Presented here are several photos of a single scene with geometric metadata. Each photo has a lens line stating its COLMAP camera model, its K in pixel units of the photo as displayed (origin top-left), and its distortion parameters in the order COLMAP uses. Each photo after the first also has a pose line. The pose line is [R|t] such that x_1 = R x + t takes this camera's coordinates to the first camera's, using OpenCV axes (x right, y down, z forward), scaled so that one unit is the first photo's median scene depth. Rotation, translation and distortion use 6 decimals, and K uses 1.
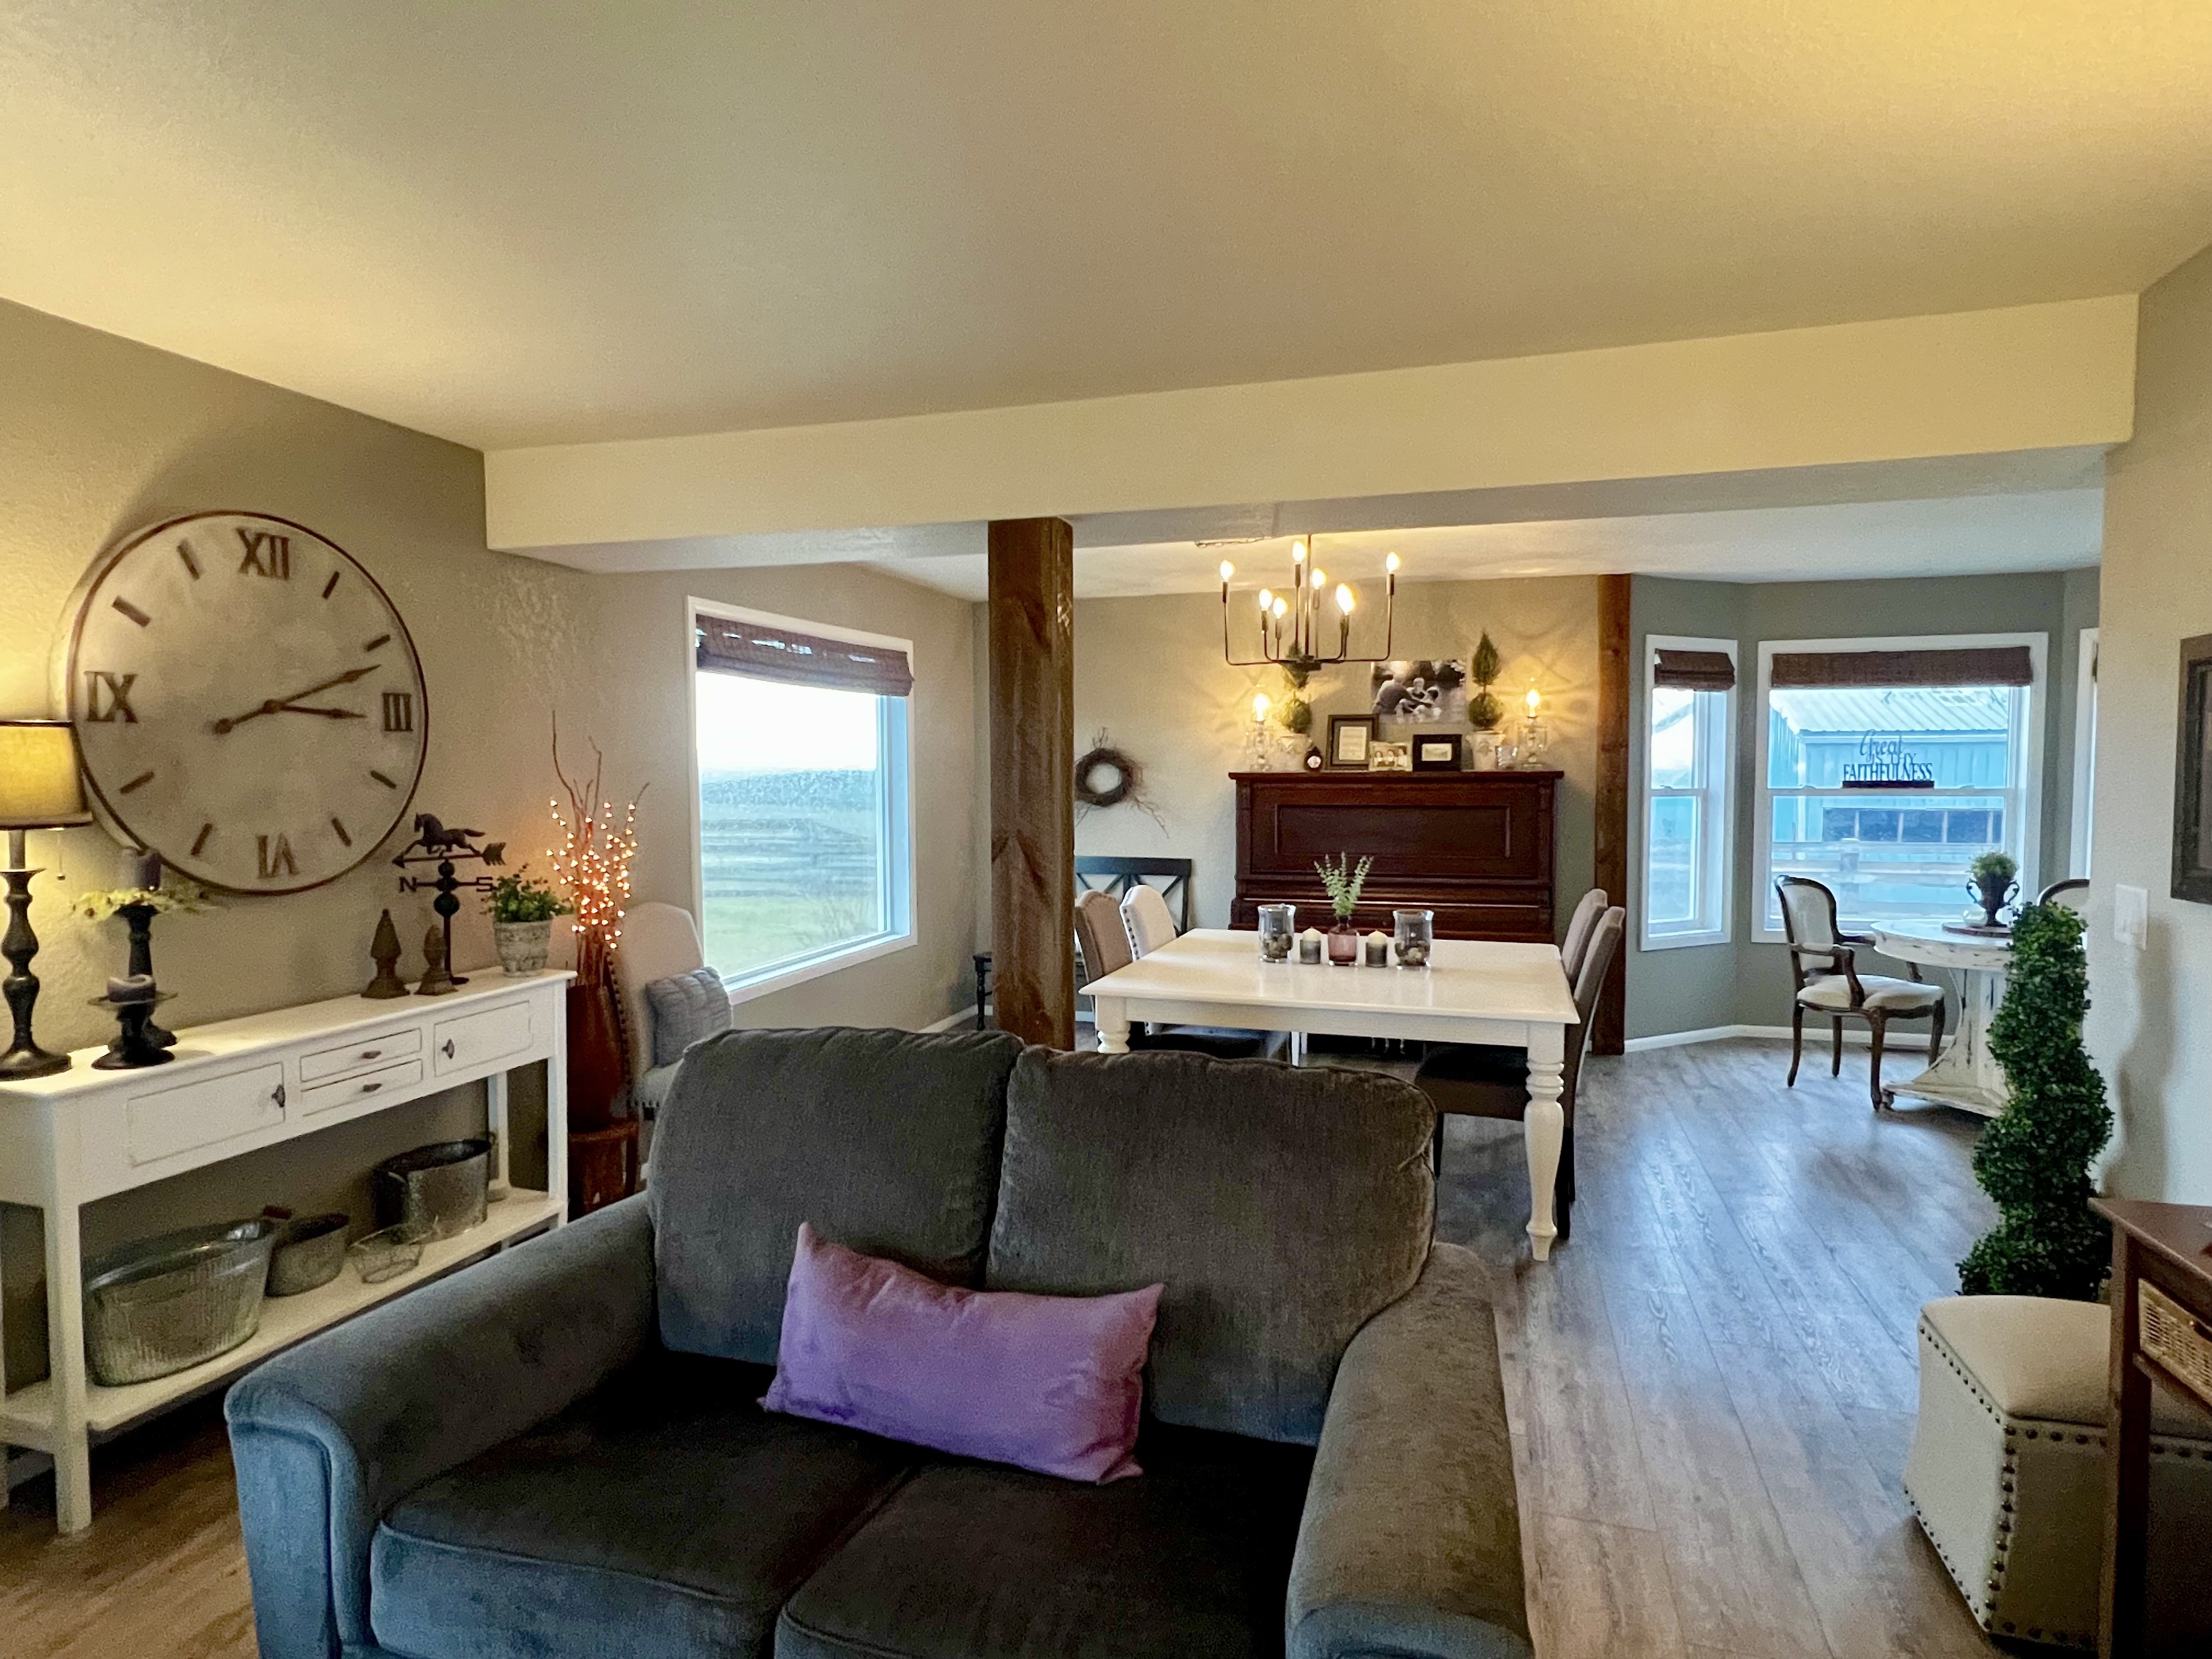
lens RADIAL K [[1222.6, 0, 1102.3], [0, 1222.6, 822.5], [0, 0, 1]] dist [0.027111, 0.000110]
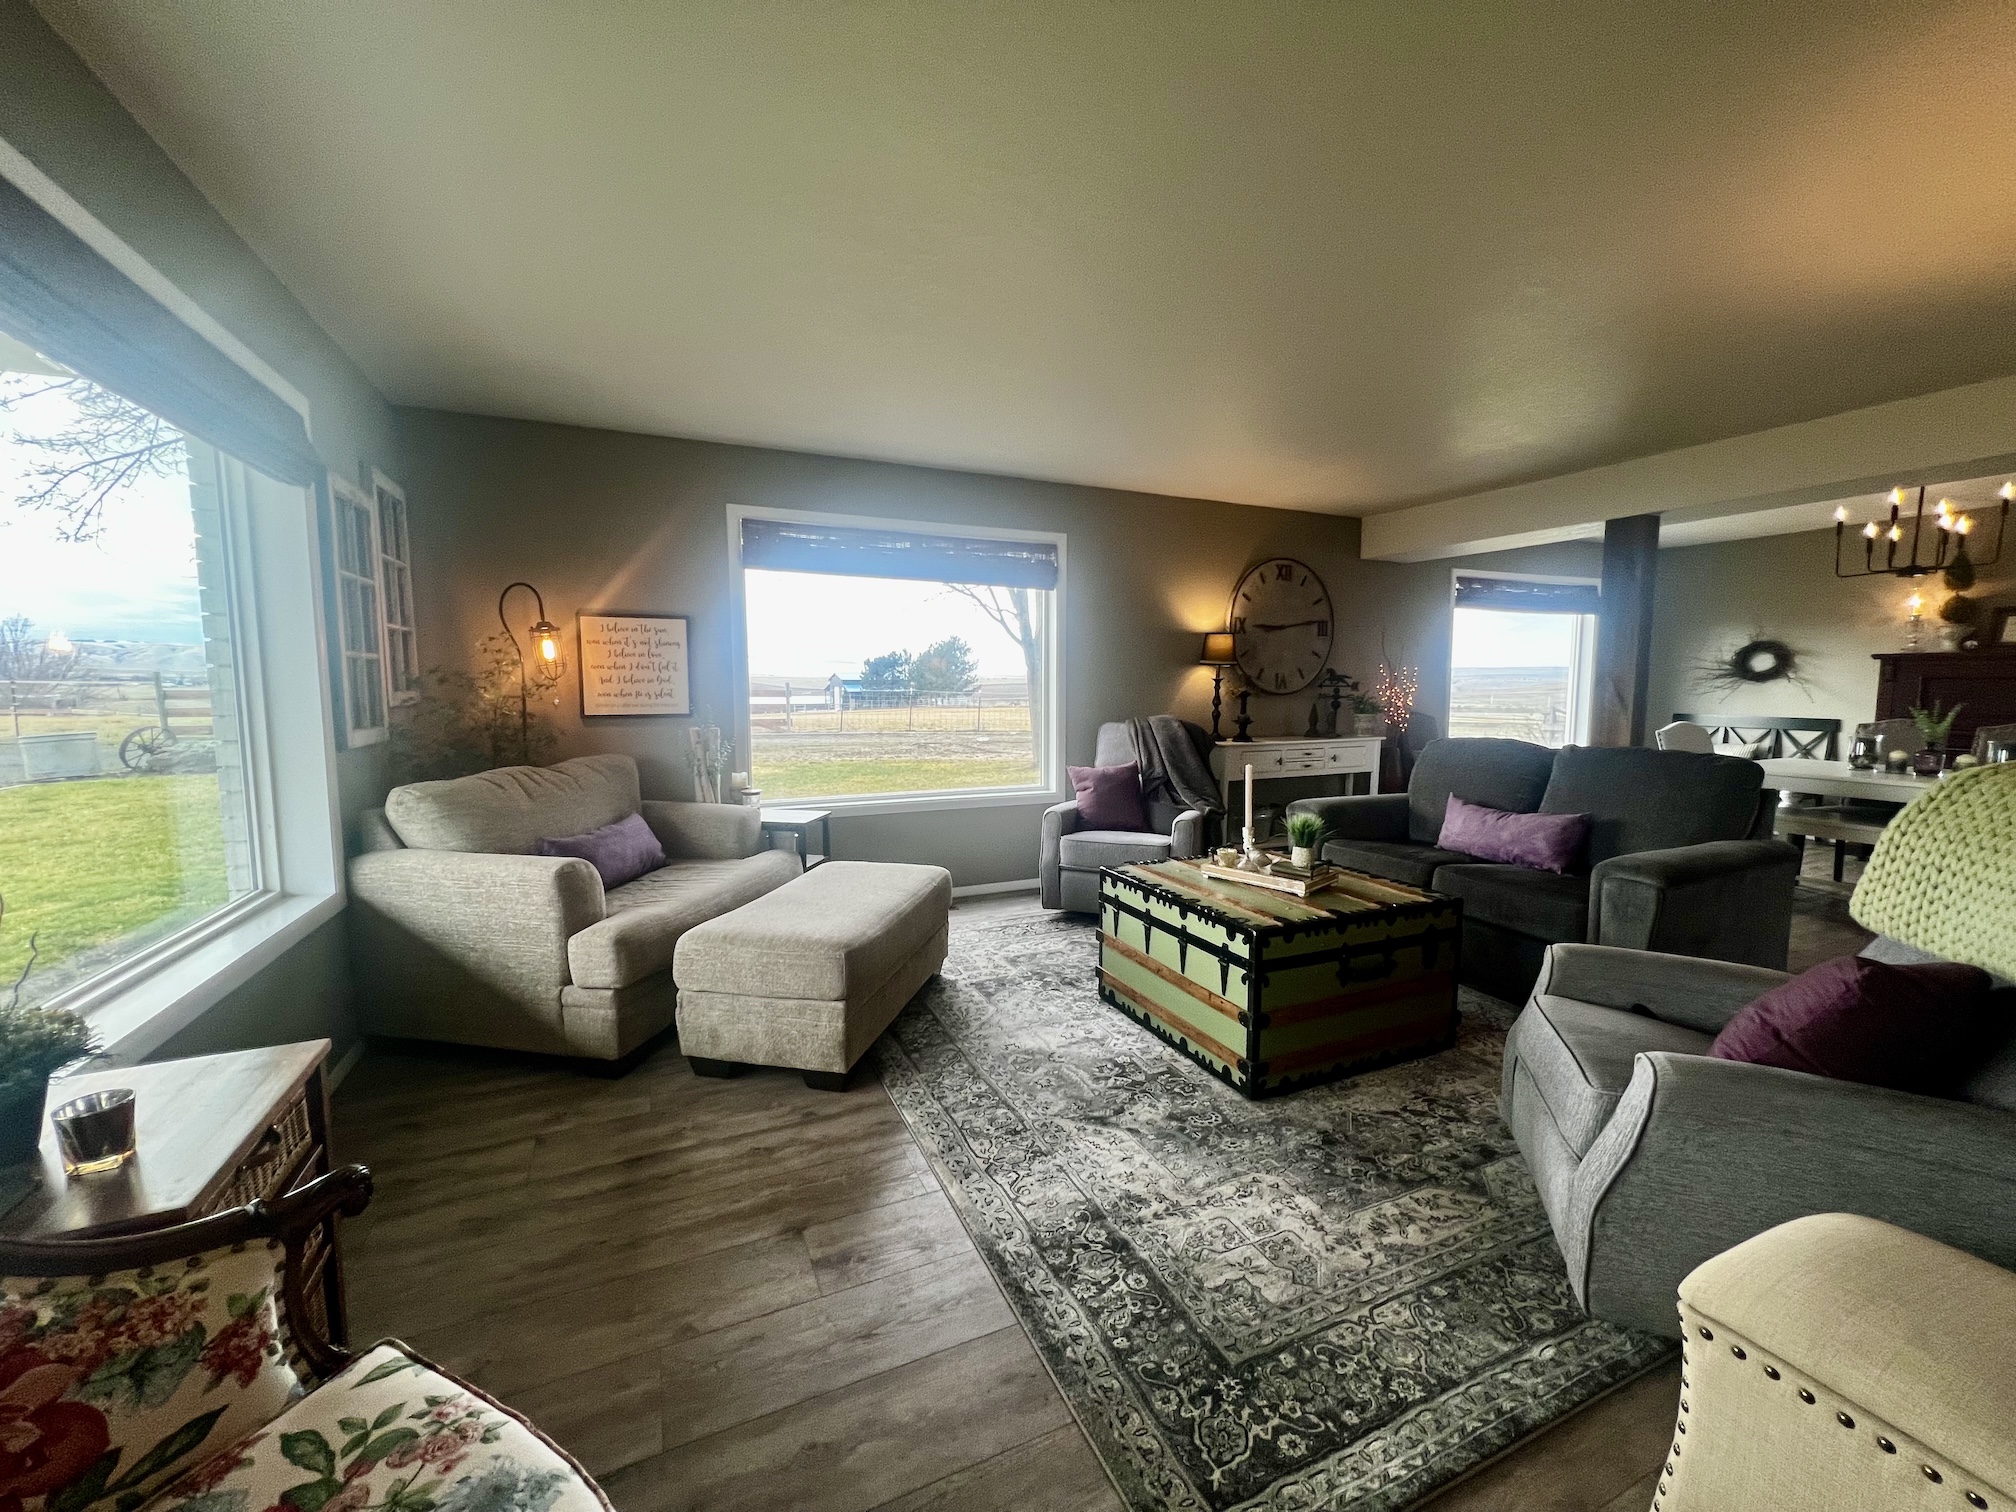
lens RADIAL K [[804.8, 0, 1011.0], [0, 804.8, 753.4], [0, 0, 1]] dist [-0.002985, 0.000020]
pose [[0.650270, 0.068875, -0.756574, 0.291979], [-0.036807, 0.997569, 0.059179, 0.095063], [0.758811, -0.010635, 0.651224, -0.586725]]
